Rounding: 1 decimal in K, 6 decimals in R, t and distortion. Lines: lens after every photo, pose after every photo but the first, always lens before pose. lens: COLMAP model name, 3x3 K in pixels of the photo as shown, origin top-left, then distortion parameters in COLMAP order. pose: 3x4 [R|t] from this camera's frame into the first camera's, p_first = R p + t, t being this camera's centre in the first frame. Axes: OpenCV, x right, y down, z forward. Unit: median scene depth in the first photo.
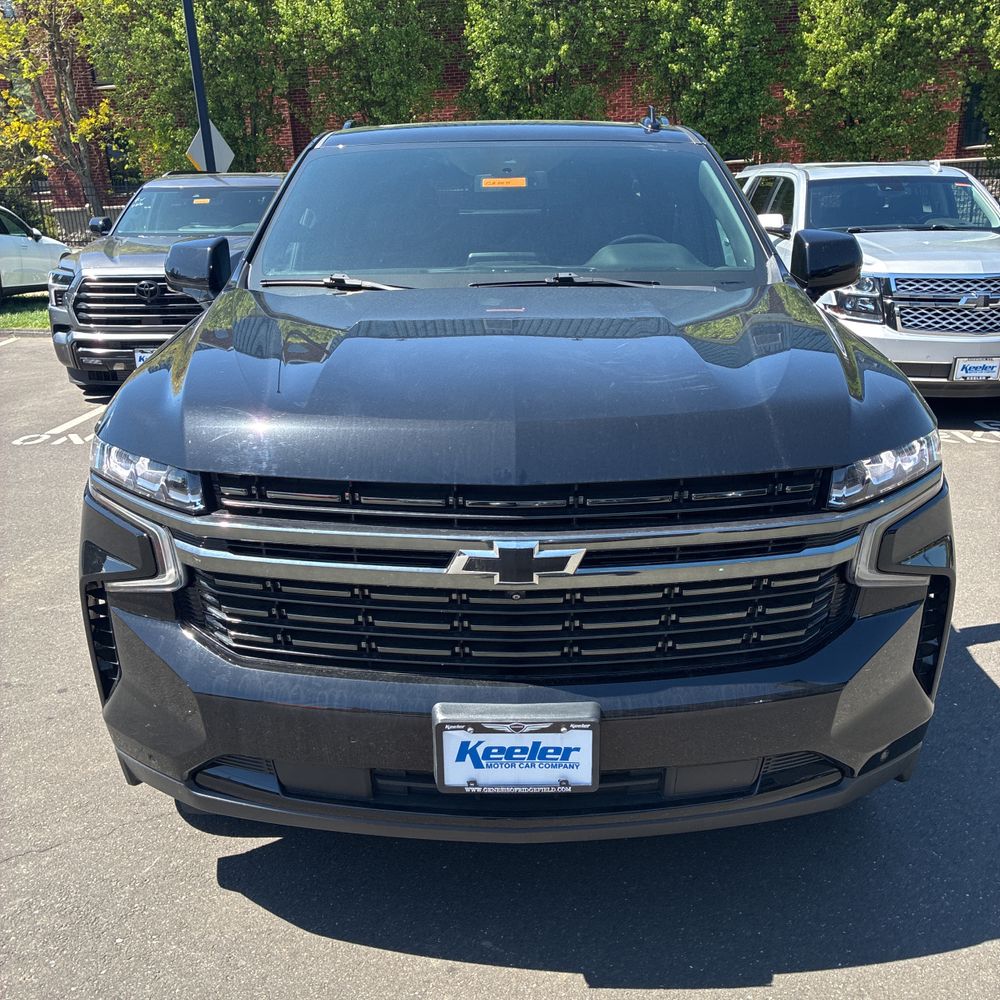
lens RADIAL K [[1027.8, 0, 497.5], [0, 1027.8, 495.7], [0, 0, 1]] dist [0.046247, -0.070421]
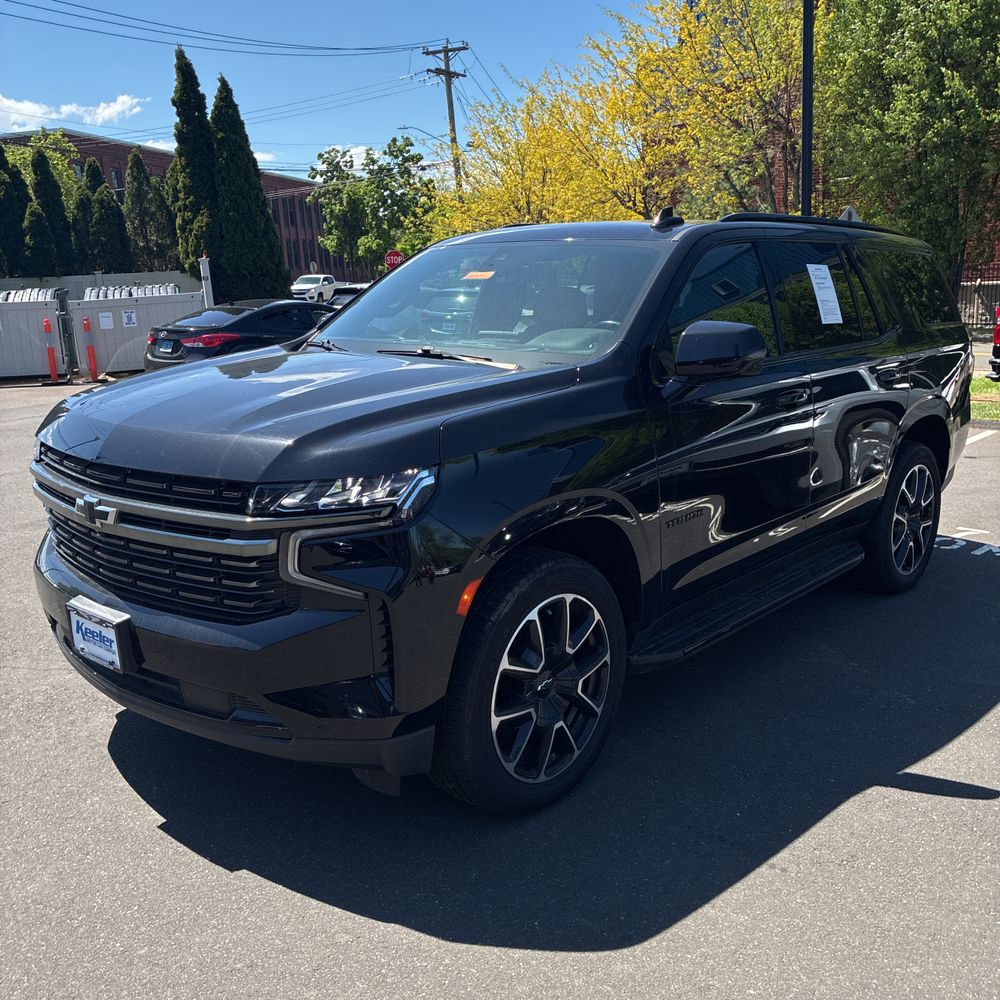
lens RADIAL K [[1027.8, 0, 497.5], [0, 1027.8, 495.7], [0, 0, 1]] dist [0.046247, -0.070421]
pose [[0.758110, 0.140425, -0.636828, 0.344774], [-0.188457, 0.982050, -0.007799, -0.014643], [0.624302, 0.125927, 0.770967, 0.034518]]
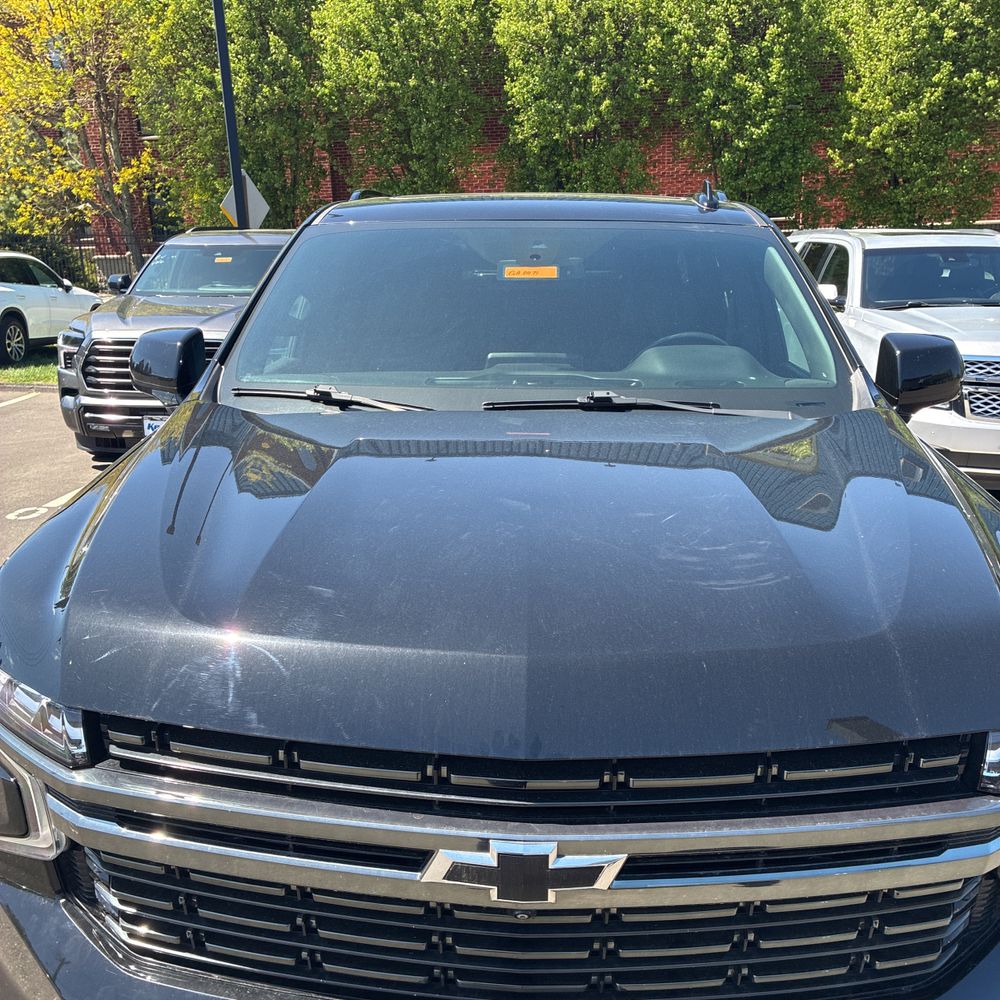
lens RADIAL K [[1019.0, 0, 499.1], [0, 1019.0, 512.7], [0, 0, 1]] dist [0.053102, -0.101539]
pose [[0.999289, 0.022875, -0.029962, 0.003920], [-0.023687, 0.999354, -0.027013, -0.034784], [0.029325, 0.027704, 0.999186, 0.072324]]
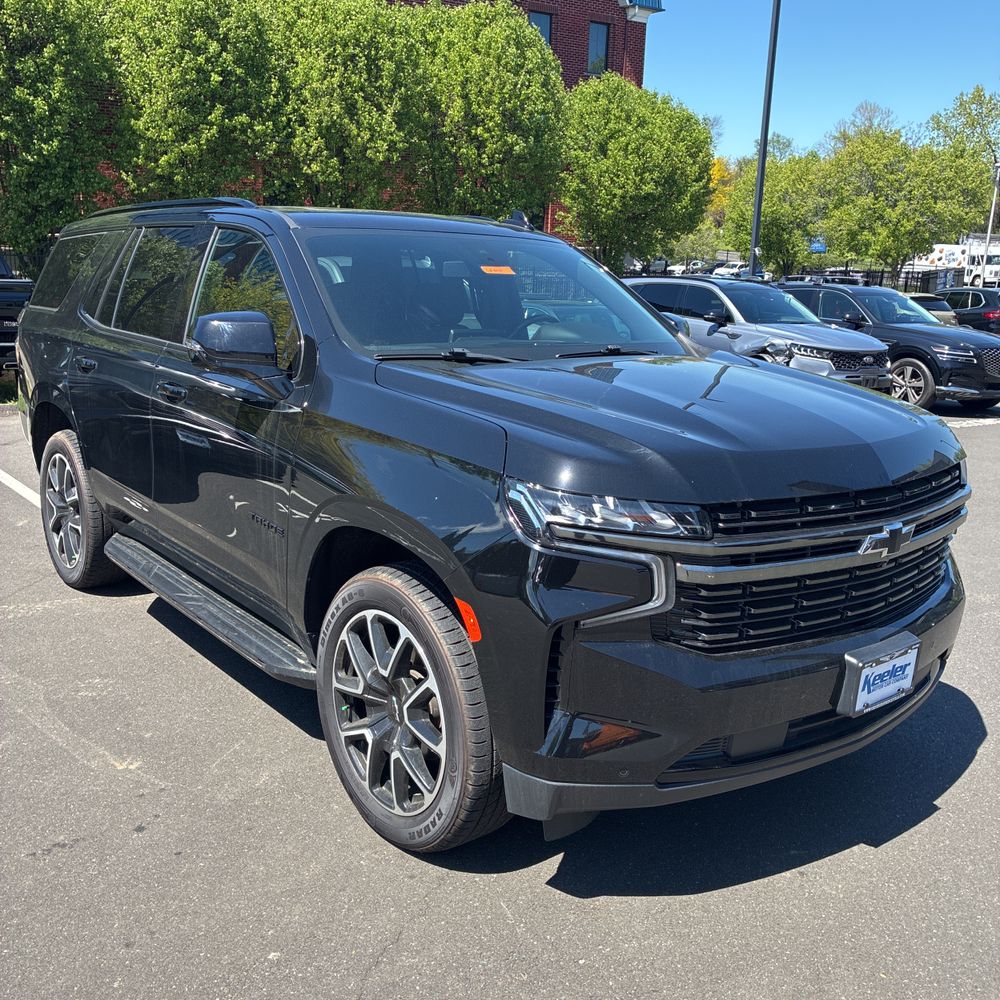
lens RADIAL K [[1028.1, 0, 515.5], [0, 1028.1, 462.2], [0, 0, 1]] dist [0.014219, 0.005878]
pose [[0.764493, -0.076158, 0.640117, -0.300095], [0.140625, 0.988784, -0.050309, -0.010187], [-0.629106, 0.128477, 0.766628, 0.045478]]
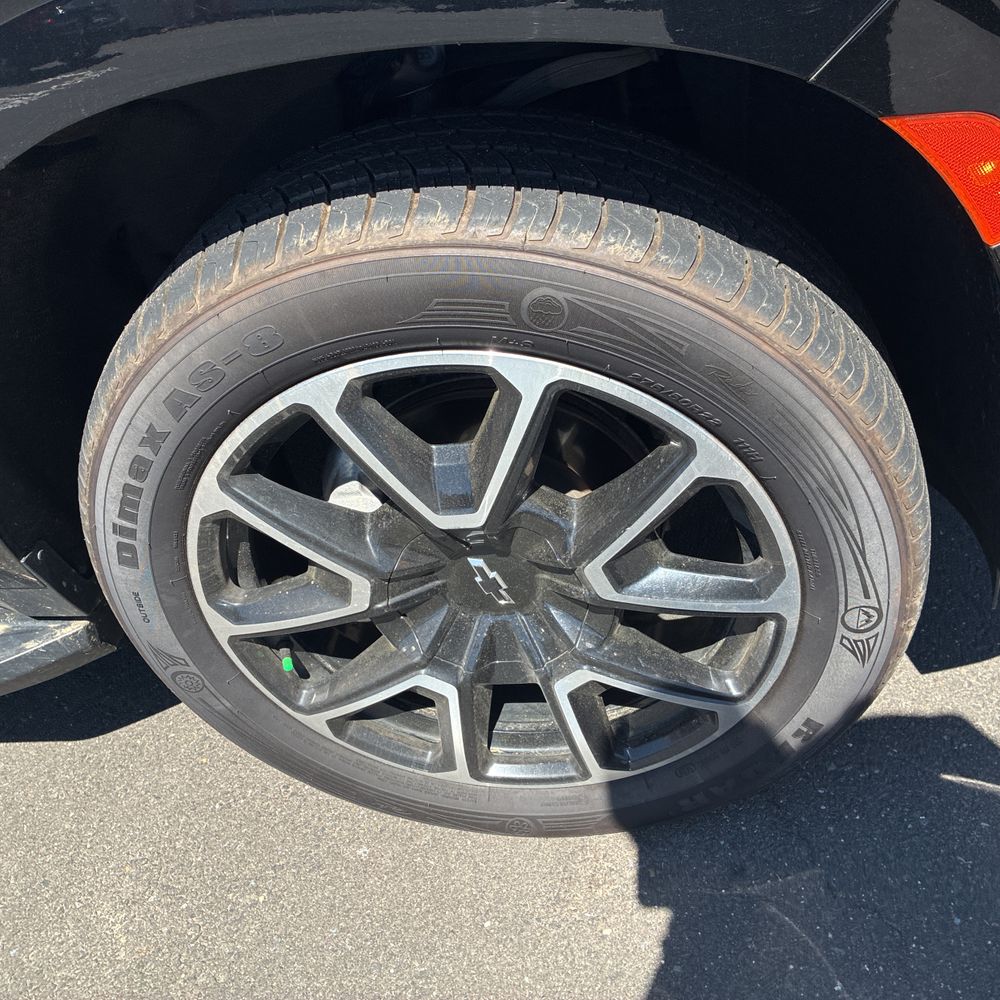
lens RADIAL K [[1025.1, 0, 513.0], [0, 1025.1, 488.0], [0, 0, 1]] dist [0.019233, -0.009413]
pose [[0.108050, -0.632926, 0.766635, -0.196716], [0.454669, 0.717236, 0.528061, -0.021762], [-0.884082, 0.291508, 0.365270, 0.307107]]
